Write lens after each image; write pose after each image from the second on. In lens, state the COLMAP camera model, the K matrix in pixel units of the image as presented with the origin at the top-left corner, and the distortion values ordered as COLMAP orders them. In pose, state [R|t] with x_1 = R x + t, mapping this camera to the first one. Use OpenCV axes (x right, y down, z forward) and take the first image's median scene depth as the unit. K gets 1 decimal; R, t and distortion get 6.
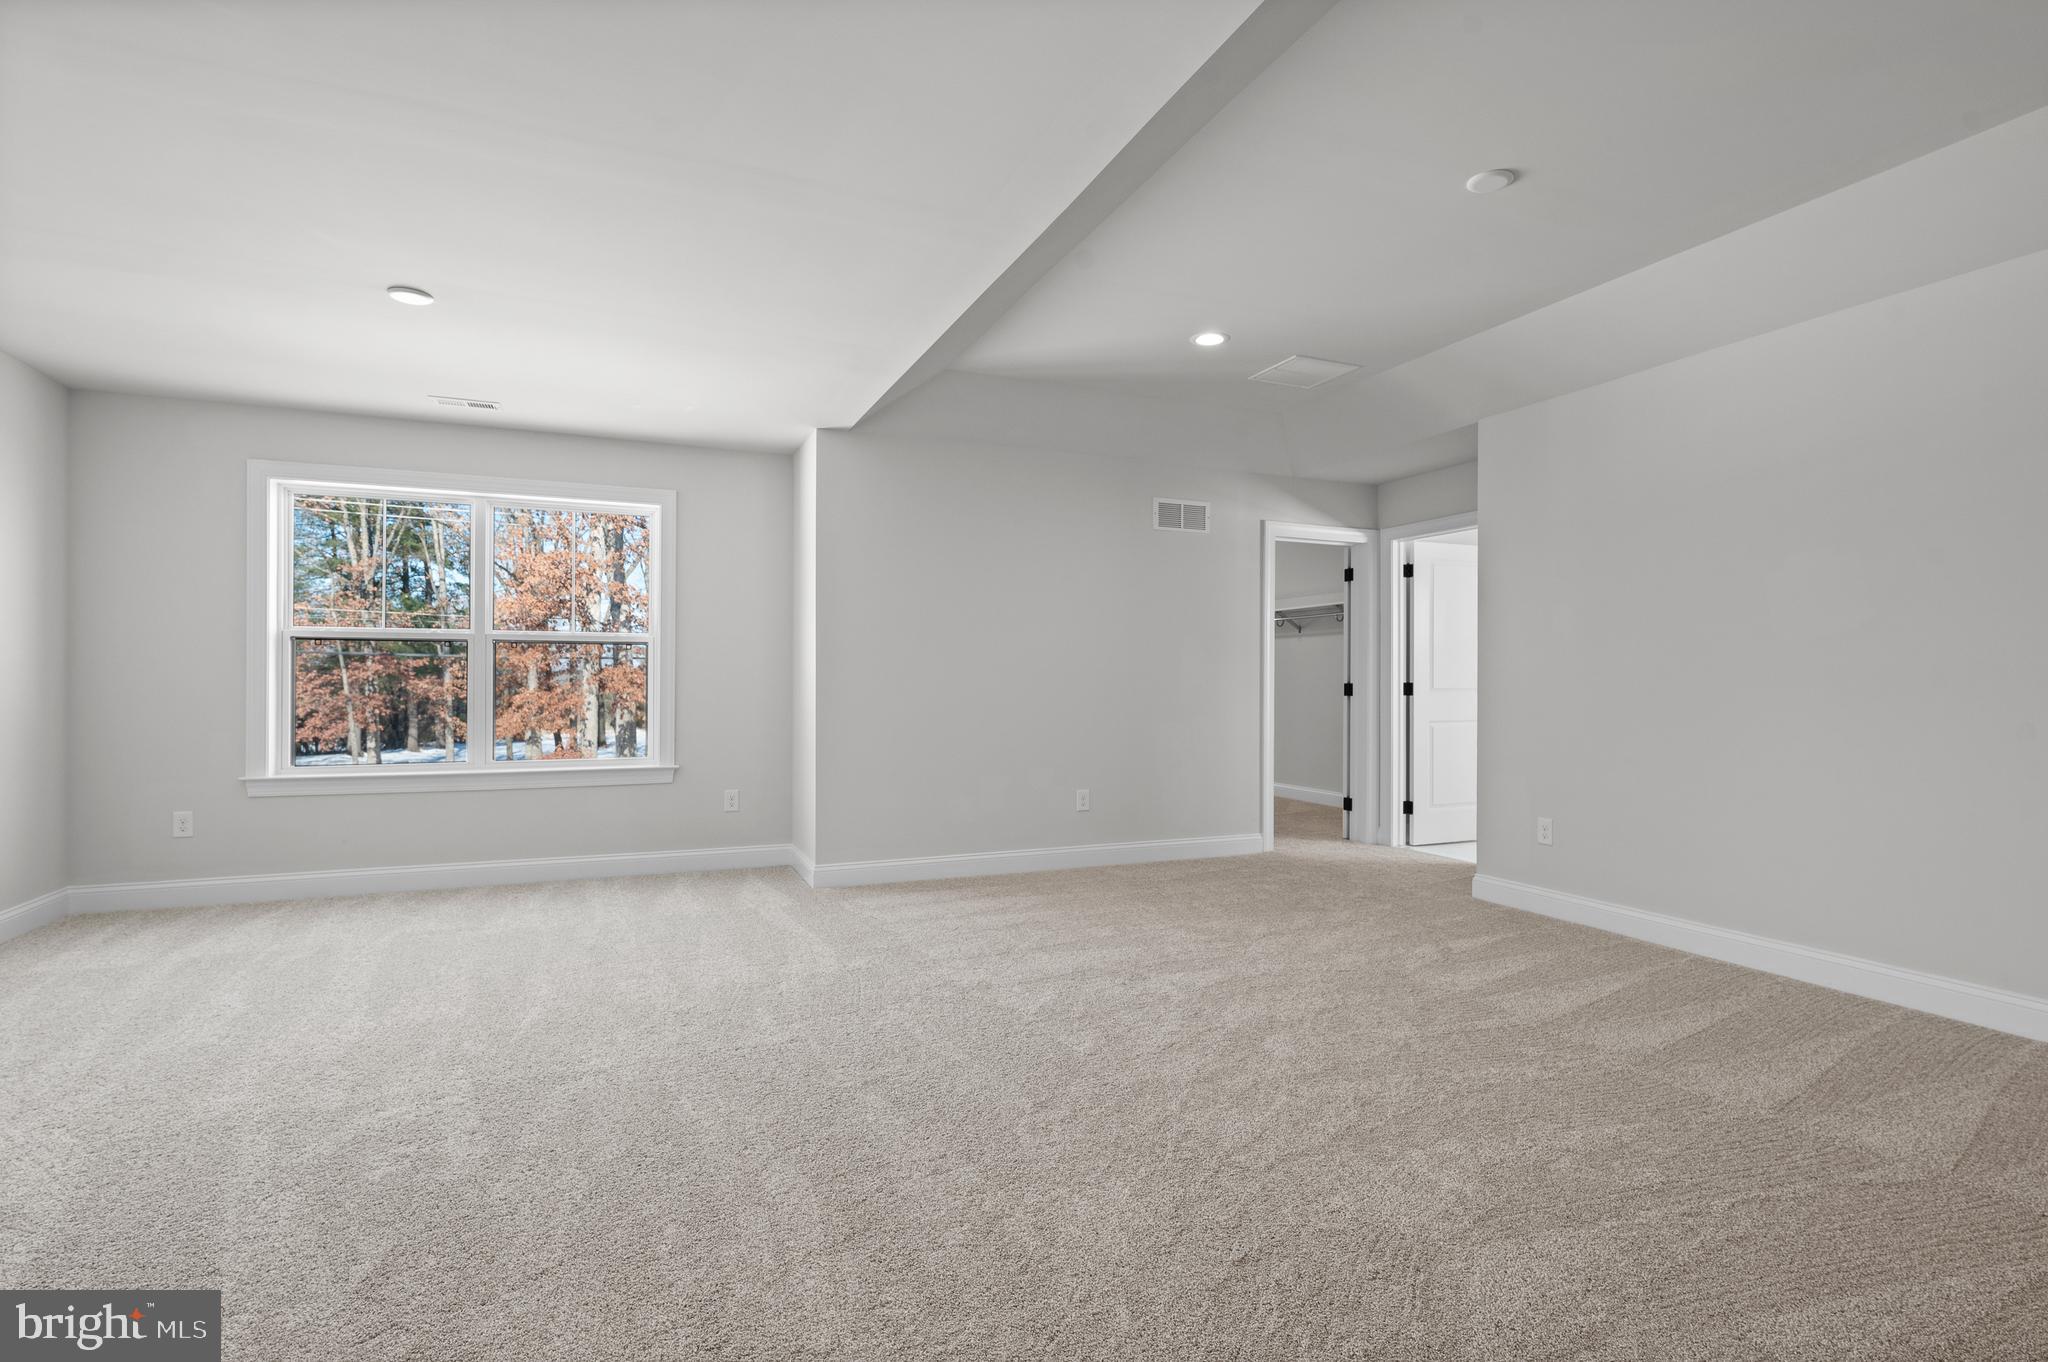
lens RADIAL K [[998.3, 0, 1033.4], [0, 998.3, 682.2], [0, 0, 1]] dist [0.001855, -0.001281]
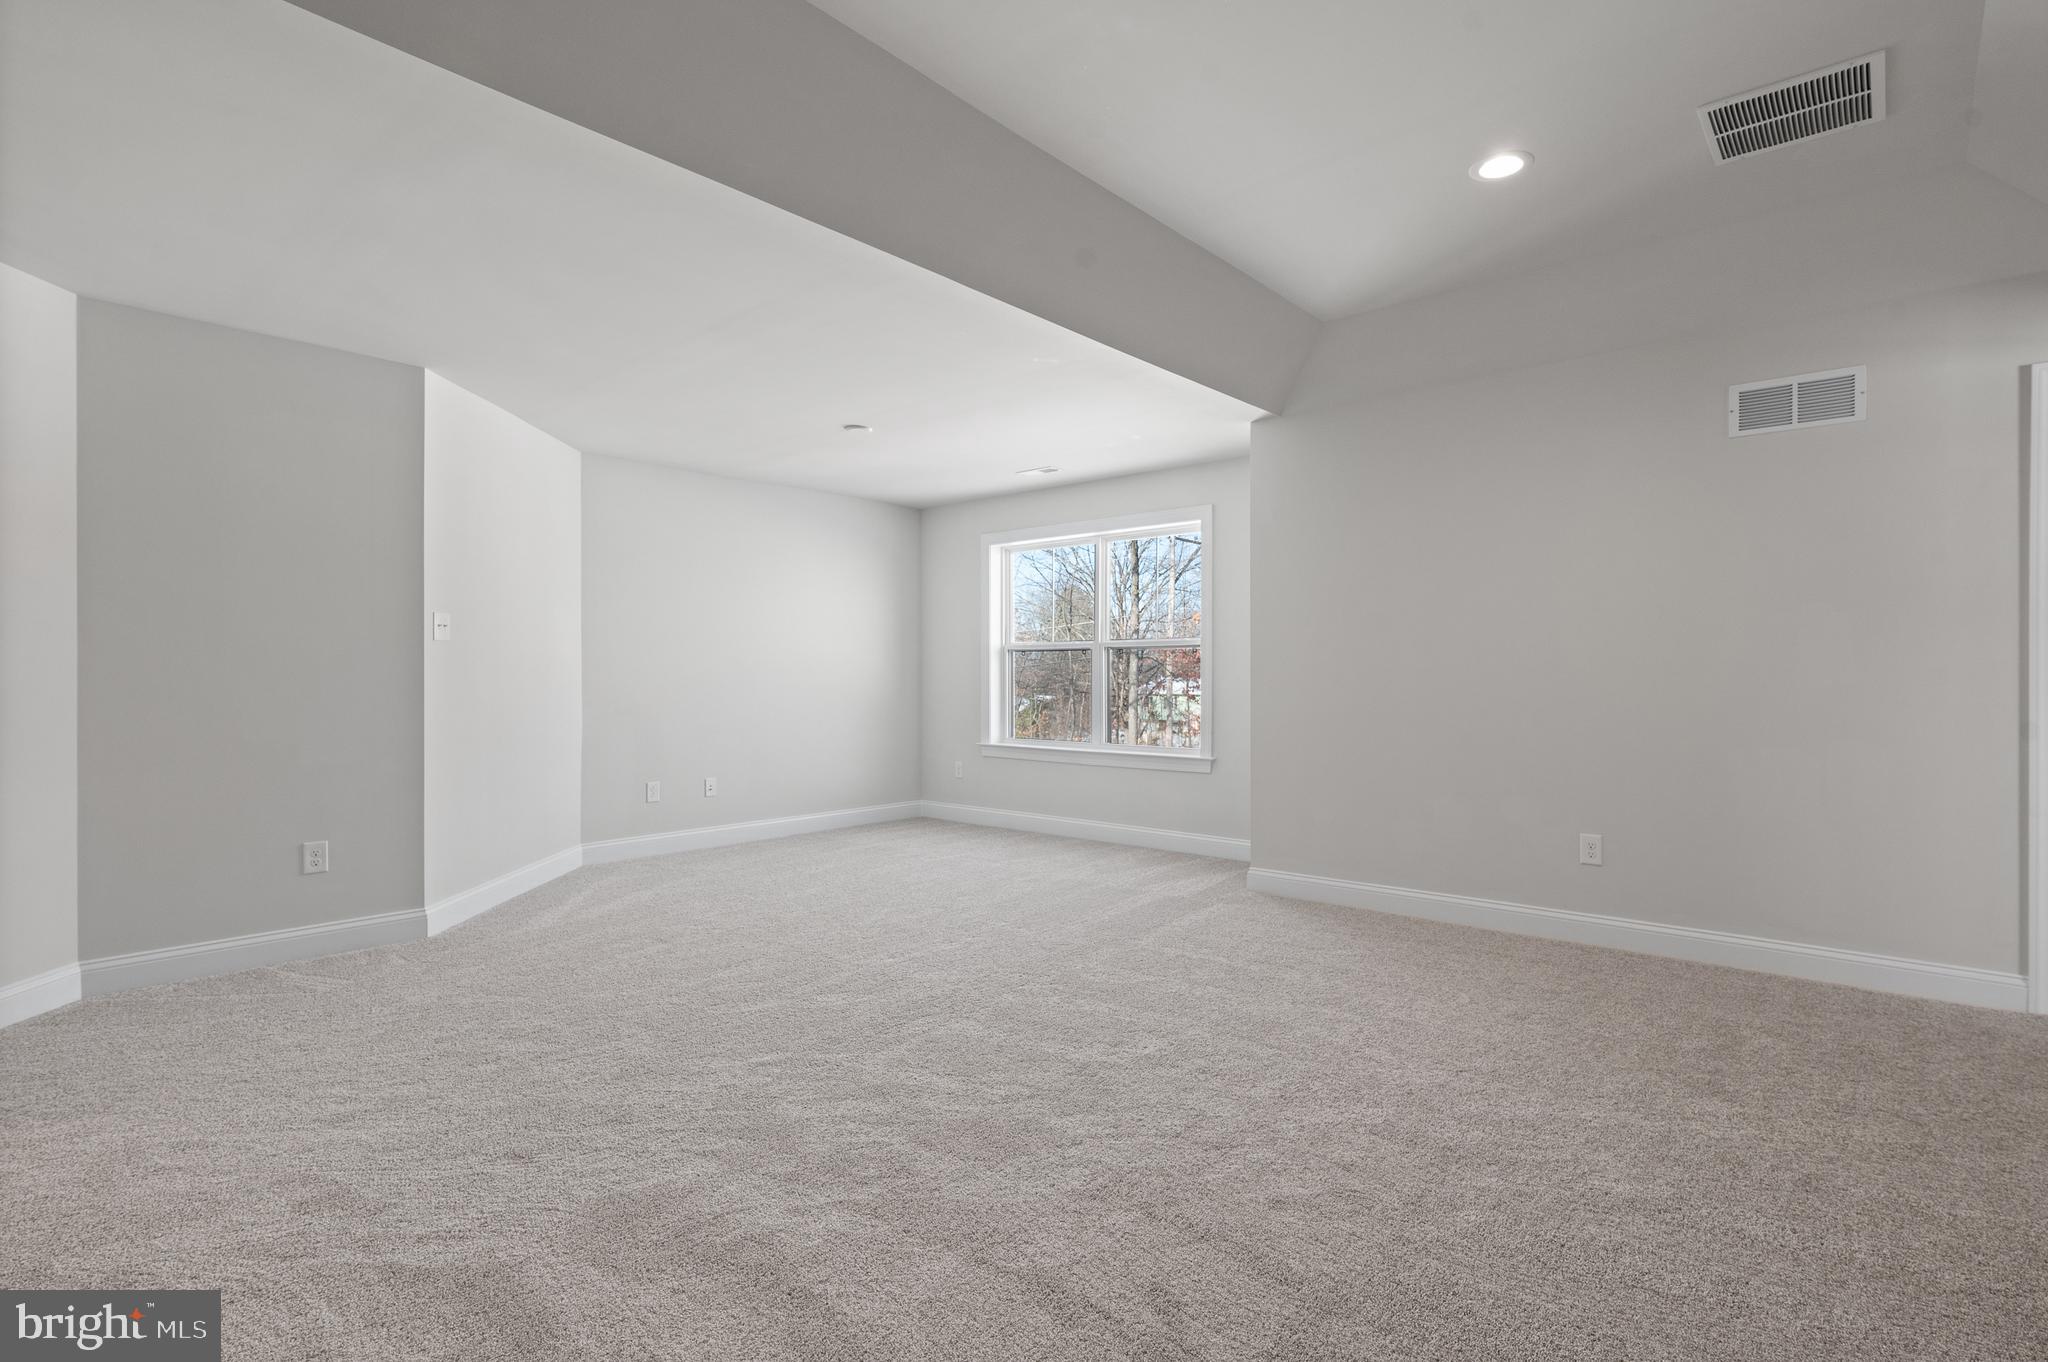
lens RADIAL K [[998.3, 0, 1033.4], [0, 998.3, 682.2], [0, 0, 1]] dist [0.001855, -0.001281]
pose [[0.426722, 0.001514, -0.904382, 0.539776], [-0.000780, 0.999999, 0.001306, 0.000244], [0.904383, 0.000148, 0.426723, 0.361969]]
